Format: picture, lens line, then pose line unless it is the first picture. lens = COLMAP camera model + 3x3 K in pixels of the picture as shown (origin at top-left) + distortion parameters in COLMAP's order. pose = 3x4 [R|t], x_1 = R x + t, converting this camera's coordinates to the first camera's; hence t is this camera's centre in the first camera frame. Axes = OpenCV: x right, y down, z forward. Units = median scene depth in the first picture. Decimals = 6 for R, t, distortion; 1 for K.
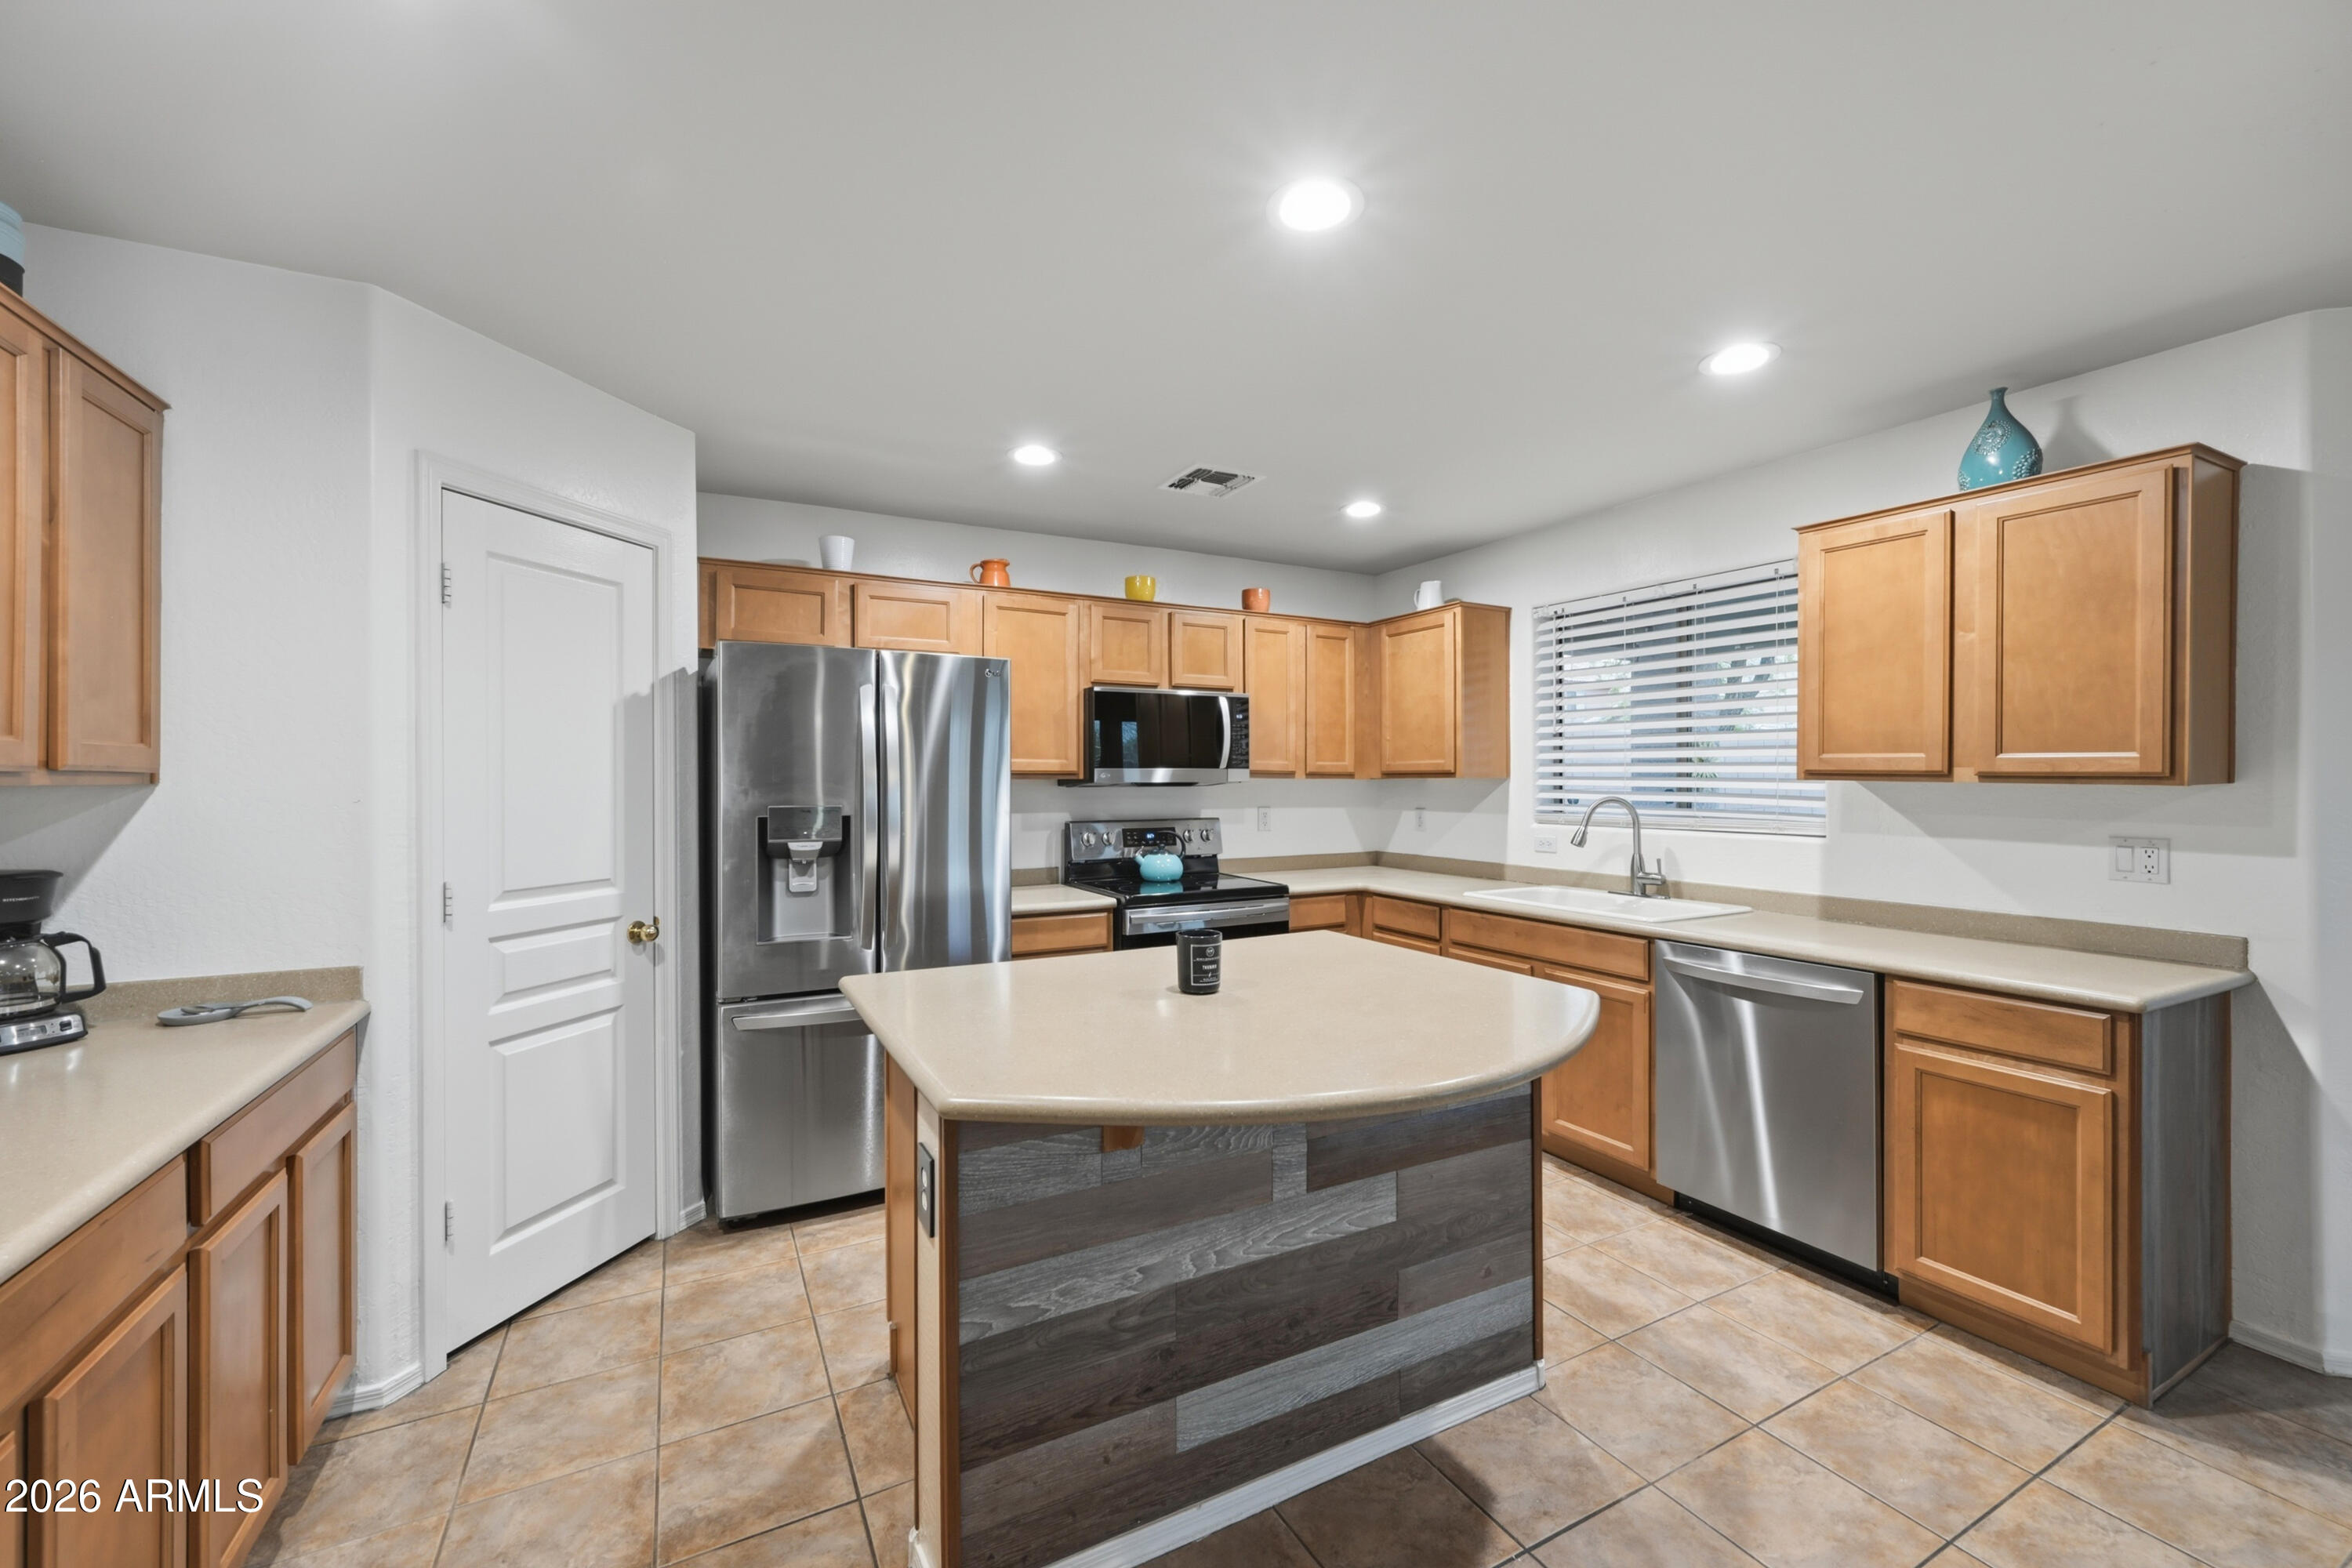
lens RADIAL K [[931.9, 0, 1185.3], [0, 931.9, 784.0], [0, 0, 1]] dist [0.001429, 0.000175]
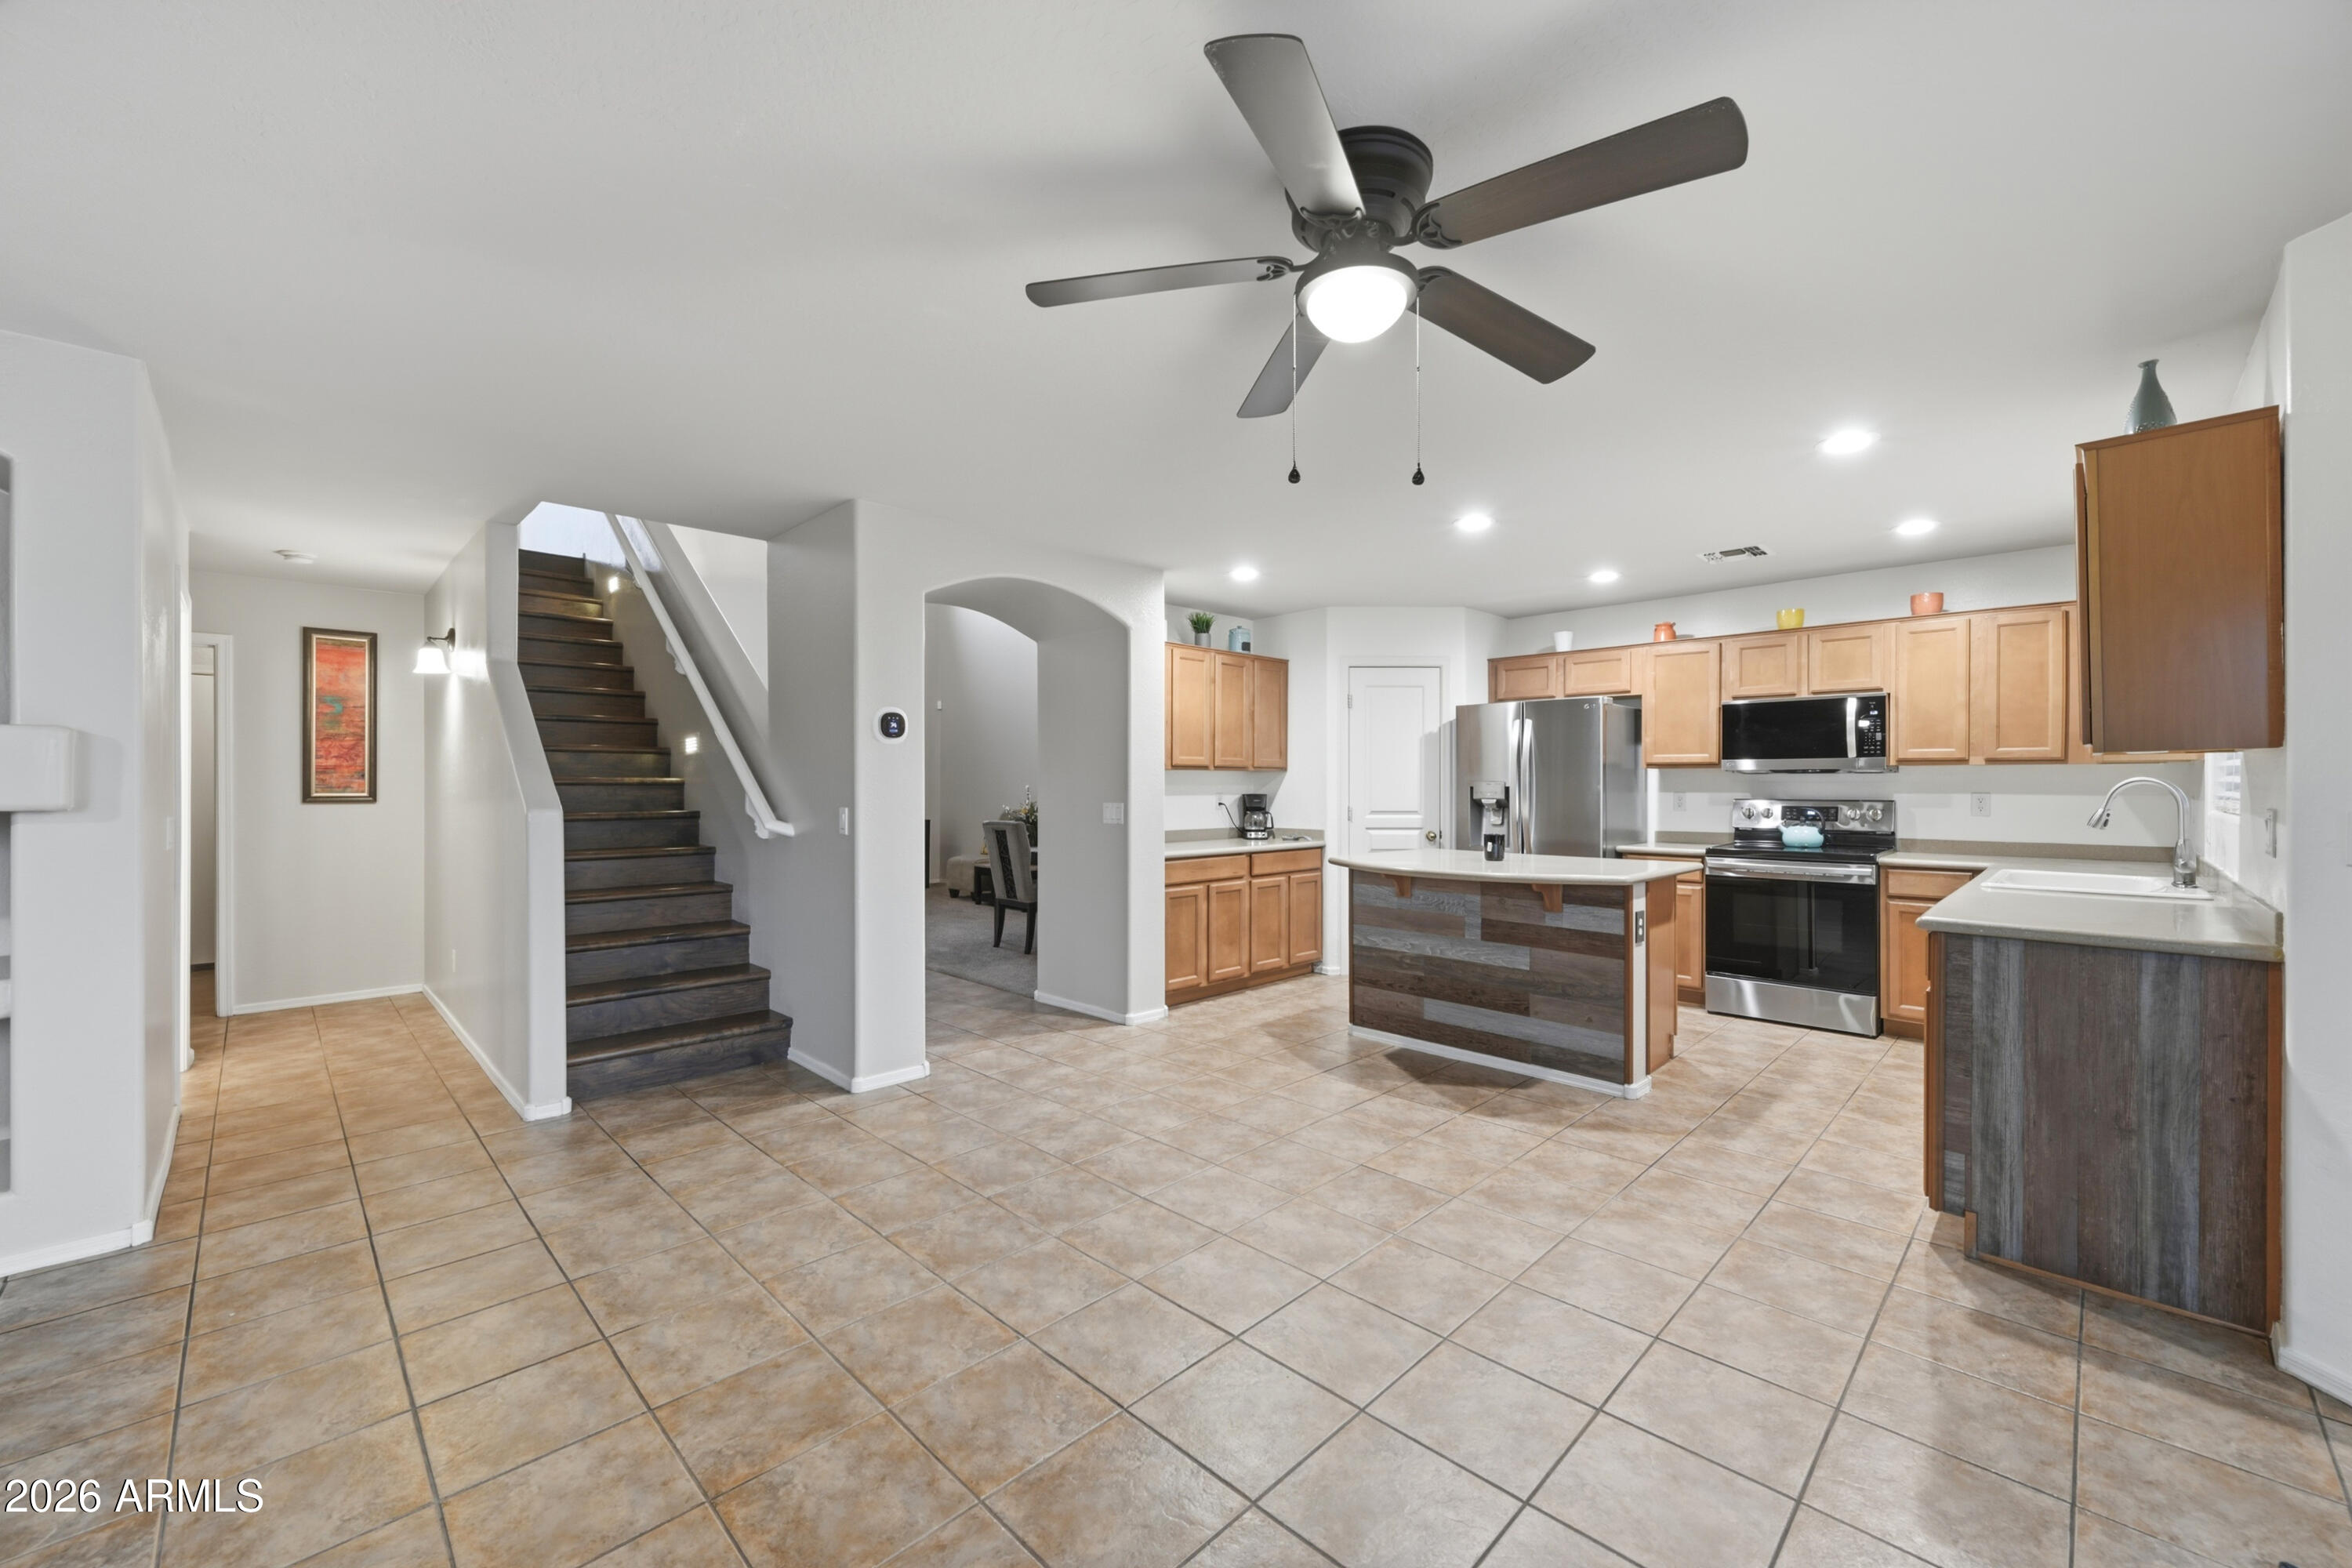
lens RADIAL K [[931.9, 0, 1168.7], [0, 931.9, 784.8], [0, 0, 1]] dist [0.001429, 0.000175]
pose [[0.290203, 0.002914, -0.956961, 1.782430], [-0.004637, 0.999988, 0.001639, 0.039855], [0.956954, 0.003962, 0.290213, -0.359665]]
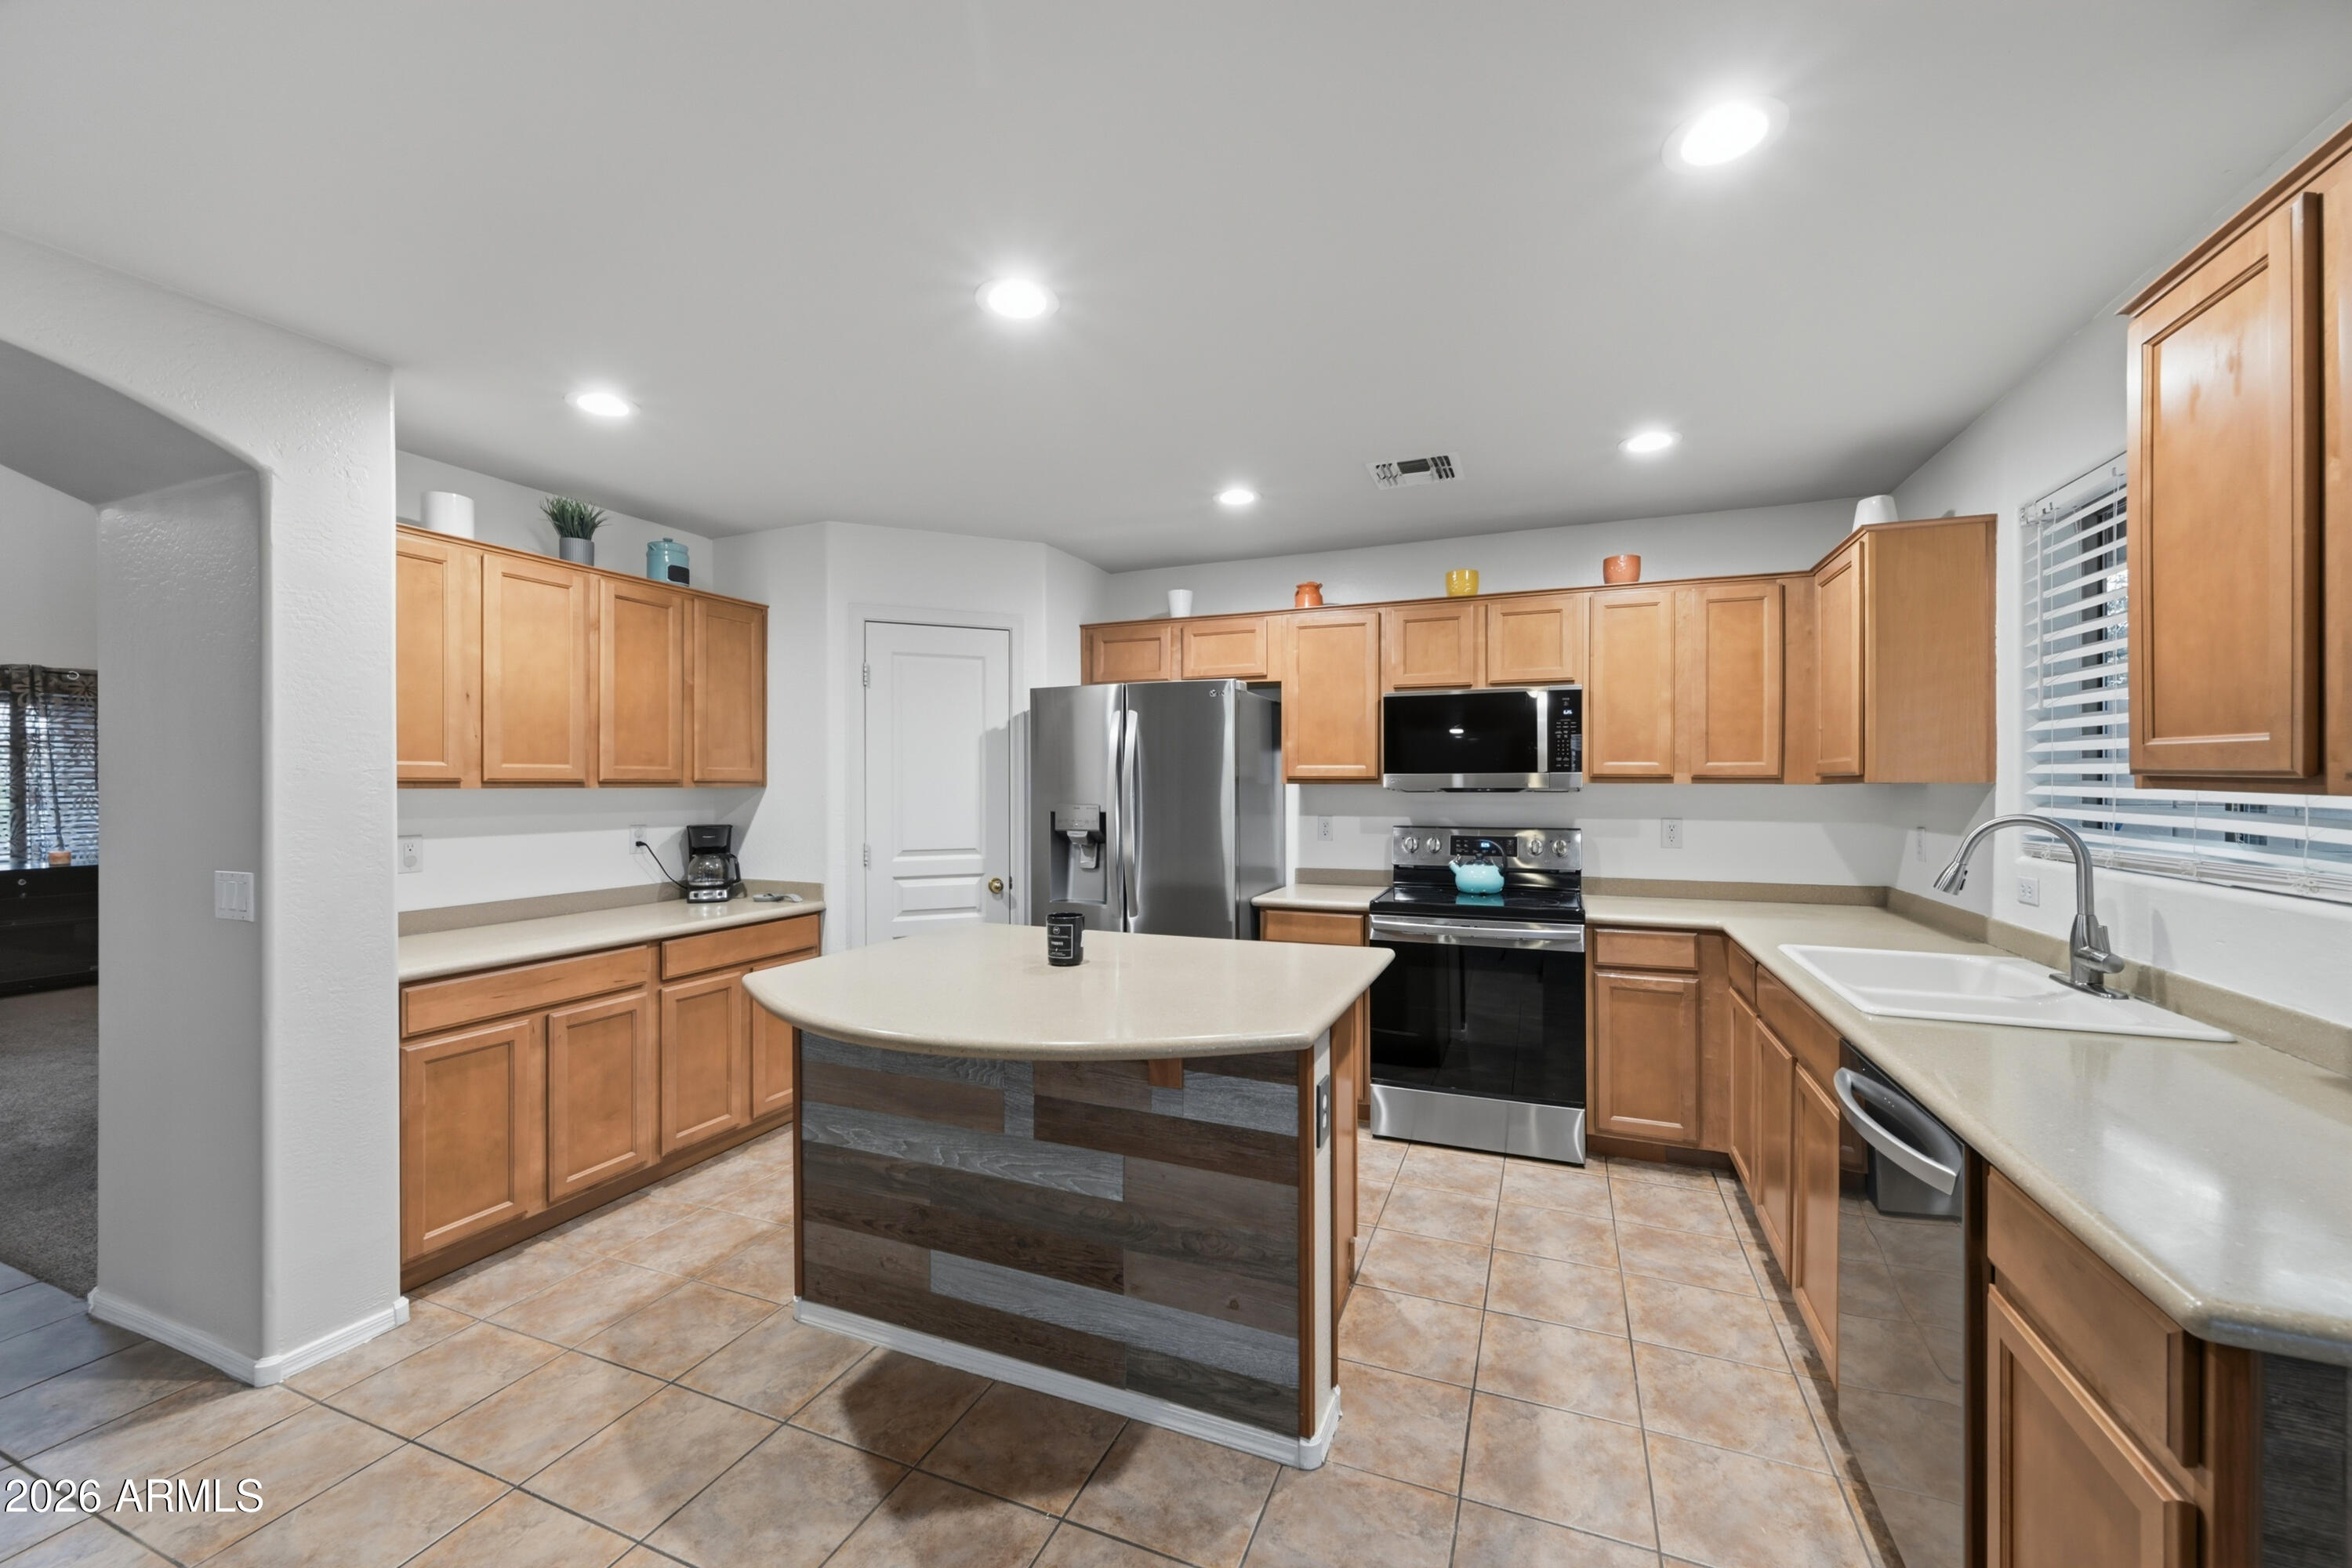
lens RADIAL K [[931.9, 0, 1168.0], [0, 931.9, 786.1], [0, 0, 1]] dist [0.001429, 0.000175]
pose [[0.632473, 0.003241, -0.774575, 0.954439], [-0.002707, 0.999994, 0.001973, -0.008163], [0.774577, 0.000849, 0.632478, 0.321644]]
